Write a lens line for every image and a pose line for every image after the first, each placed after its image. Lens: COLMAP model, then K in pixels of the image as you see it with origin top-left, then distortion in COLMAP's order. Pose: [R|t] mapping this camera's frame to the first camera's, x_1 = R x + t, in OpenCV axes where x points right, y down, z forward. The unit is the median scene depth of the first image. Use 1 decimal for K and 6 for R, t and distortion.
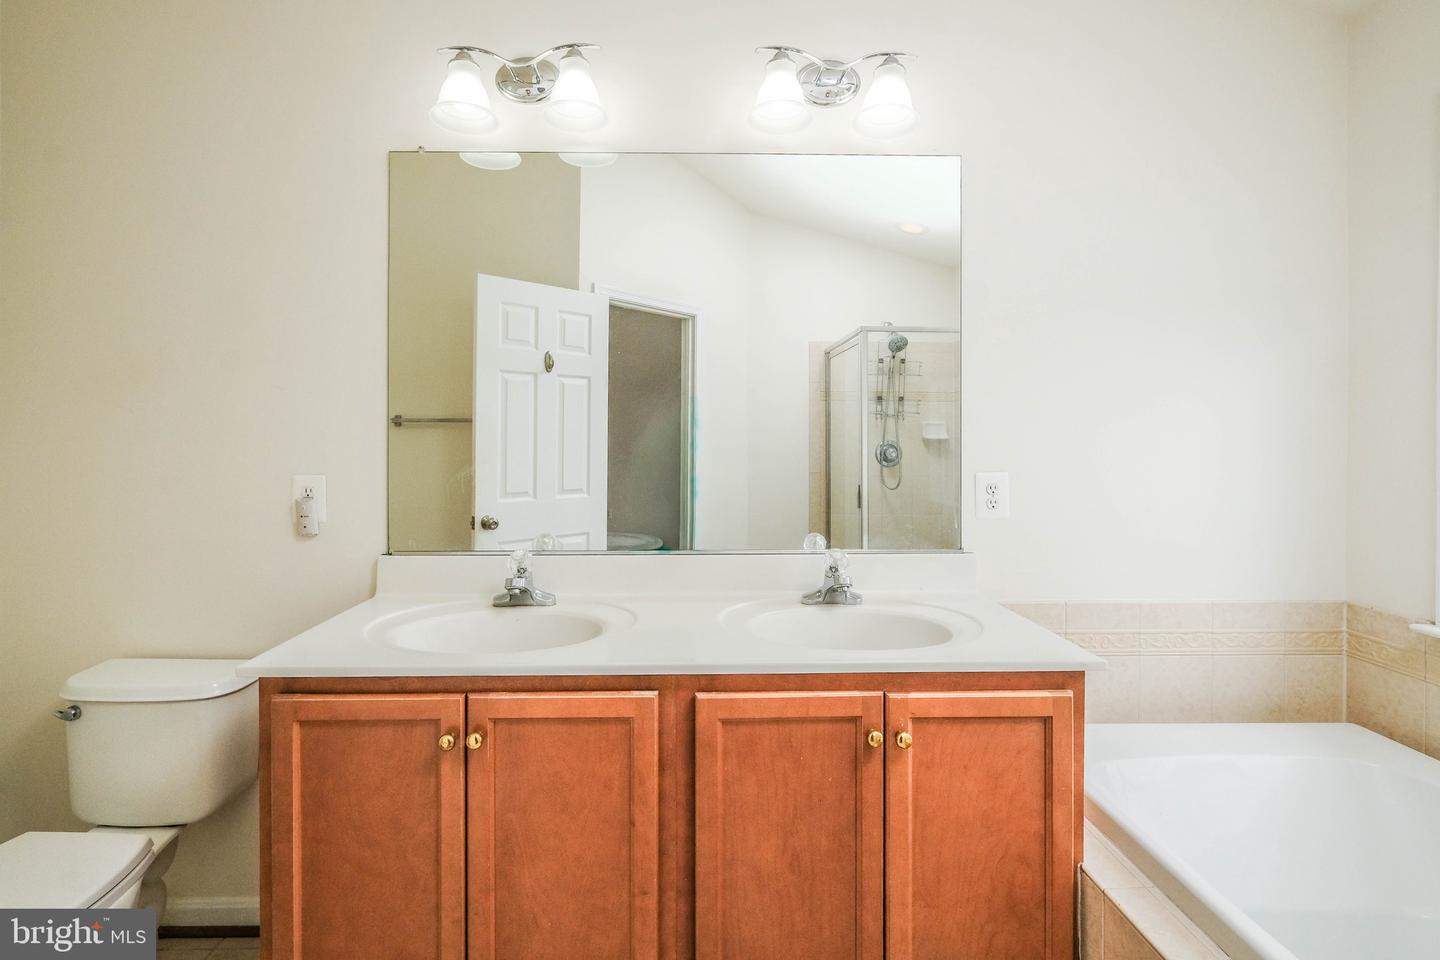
lens RADIAL K [[647.0, 0, 684.5], [0, 647.0, 437.0], [0, 0, 1]] dist [-0.002674, -0.001136]
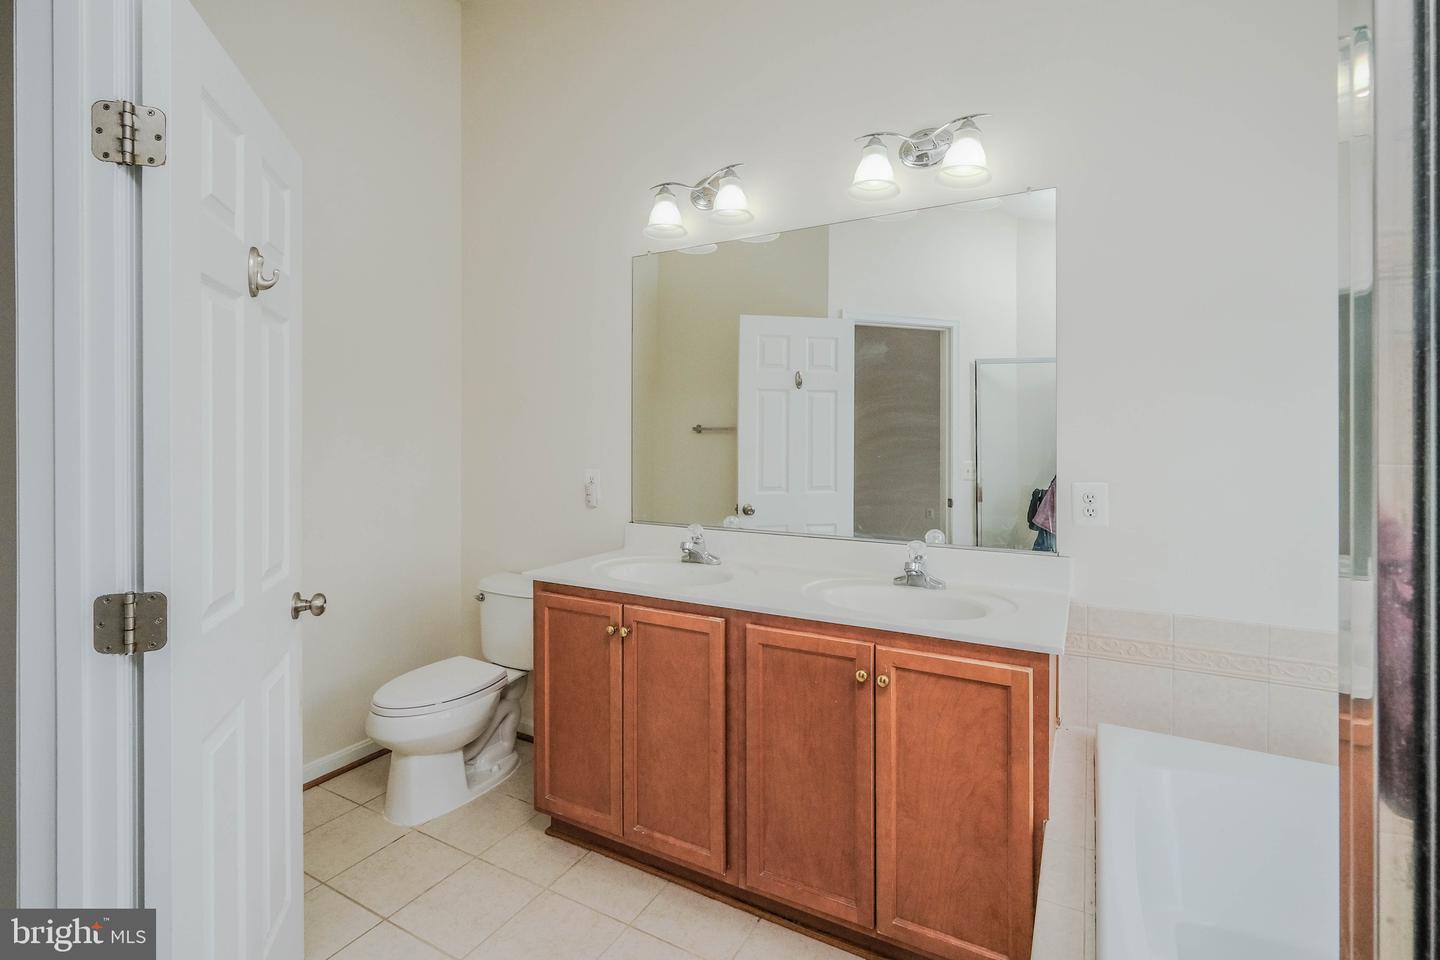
lens RADIAL K [[647.0, 0, 731.6], [0, 647.0, 431.4], [0, 0, 1]] dist [-0.002674, -0.001136]
pose [[0.869685, -0.003410, -0.493595, 0.590667], [-0.000200, 0.999974, -0.007261, -0.024634], [0.493607, 0.006413, 0.869661, -0.245934]]
